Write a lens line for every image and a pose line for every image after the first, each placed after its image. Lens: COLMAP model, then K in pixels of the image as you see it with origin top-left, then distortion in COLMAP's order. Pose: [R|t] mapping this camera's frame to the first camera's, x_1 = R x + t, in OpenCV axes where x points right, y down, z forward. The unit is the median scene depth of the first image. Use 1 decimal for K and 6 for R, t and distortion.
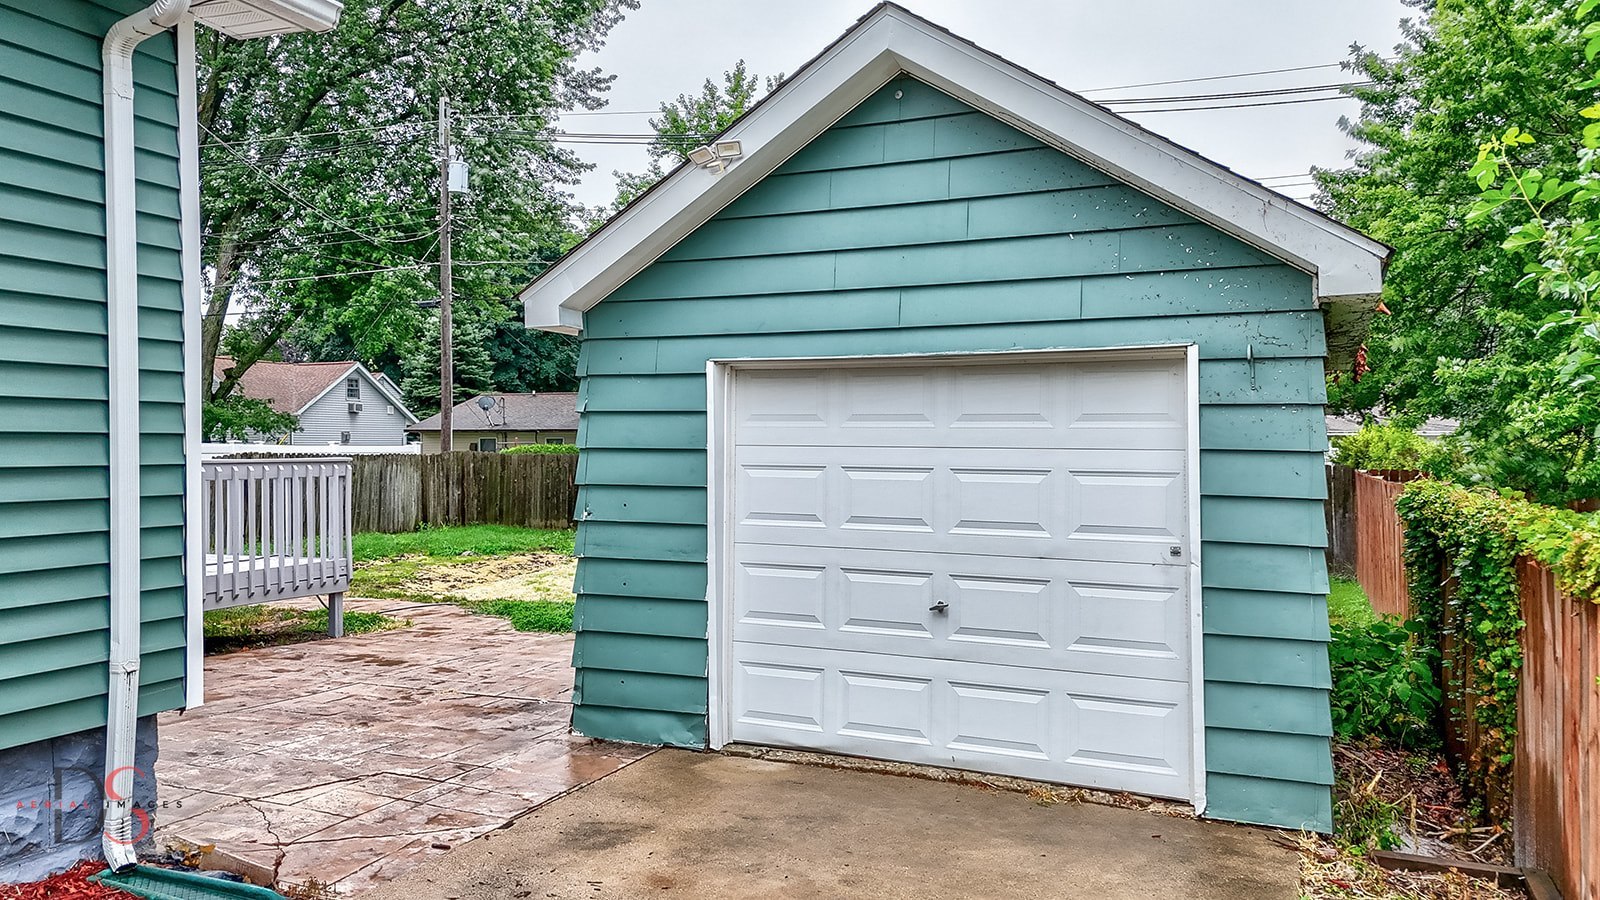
lens RADIAL K [[1202.1, 0, 800.0], [0, 1202.1, 450.0], [0, 0, 1]] dist [0.122971, -0.002423]
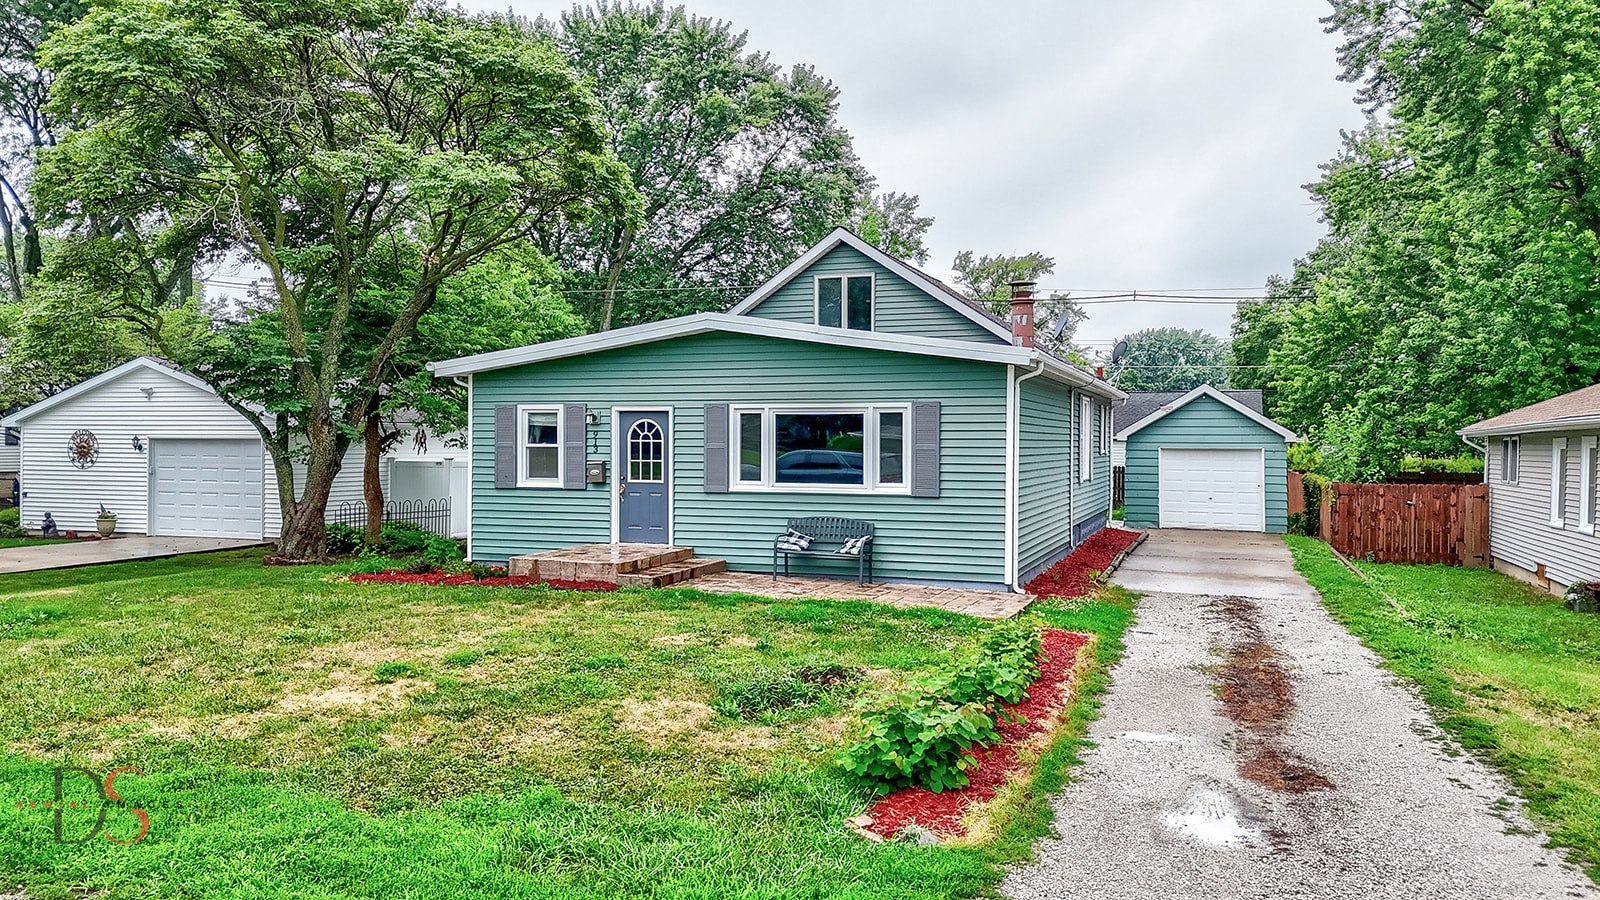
lens RADIAL K [[1202.1, 0, 800.0], [0, 1202.1, 450.0], [0, 0, 1]] dist [0.122971, -0.002423]
pose [[0.998696, 0.011415, 0.049750, -1.840531], [-0.011864, 0.999891, 0.008755, -0.092042], [-0.049645, -0.009334, 0.998723, -3.976876]]
